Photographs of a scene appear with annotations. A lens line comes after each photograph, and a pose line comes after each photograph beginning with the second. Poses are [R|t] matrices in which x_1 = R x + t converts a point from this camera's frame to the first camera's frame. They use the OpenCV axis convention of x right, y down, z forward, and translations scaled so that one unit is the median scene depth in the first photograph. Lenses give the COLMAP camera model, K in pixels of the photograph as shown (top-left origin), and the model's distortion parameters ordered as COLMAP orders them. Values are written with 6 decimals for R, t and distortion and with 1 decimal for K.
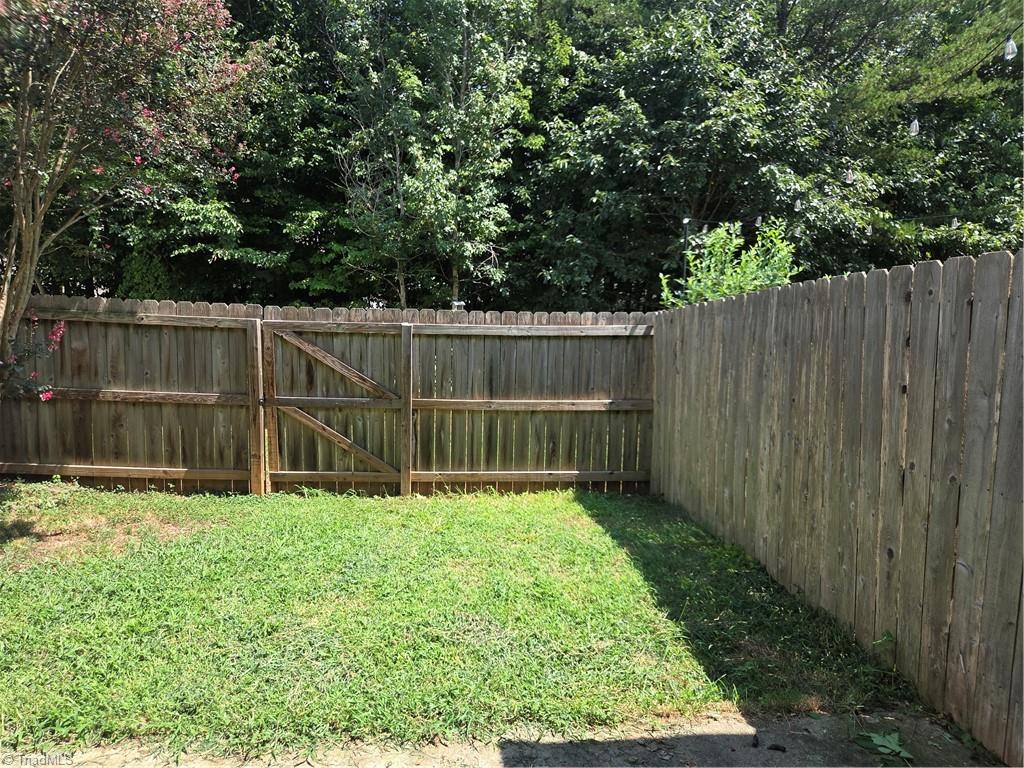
lens RADIAL K [[725.6, 0, 501.3], [0, 725.6, 385.4], [0, 0, 1]] dist [0.095991, -0.105139]
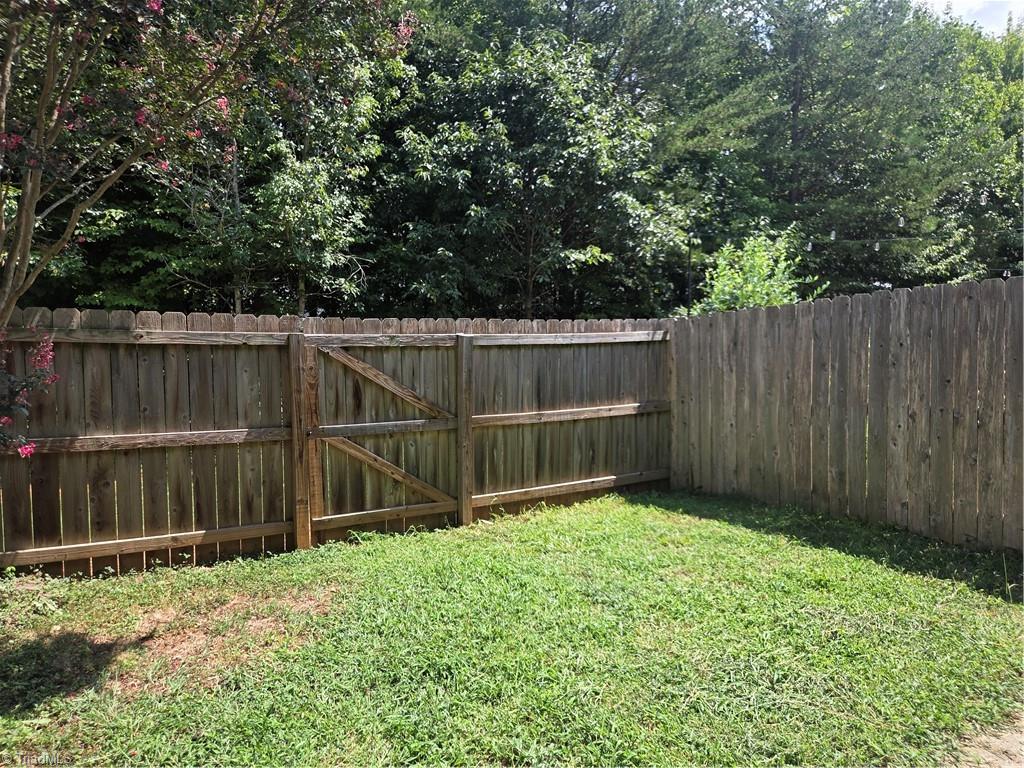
lens RADIAL K [[725.6, 0, 501.3], [0, 725.6, 385.4], [0, 0, 1]] dist [0.095991, -0.105139]
pose [[0.881556, -0.056140, 0.468729, -0.508990], [0.071126, 0.997365, -0.014313, -0.004566], [-0.466691, 0.045956, 0.883226, 0.173275]]
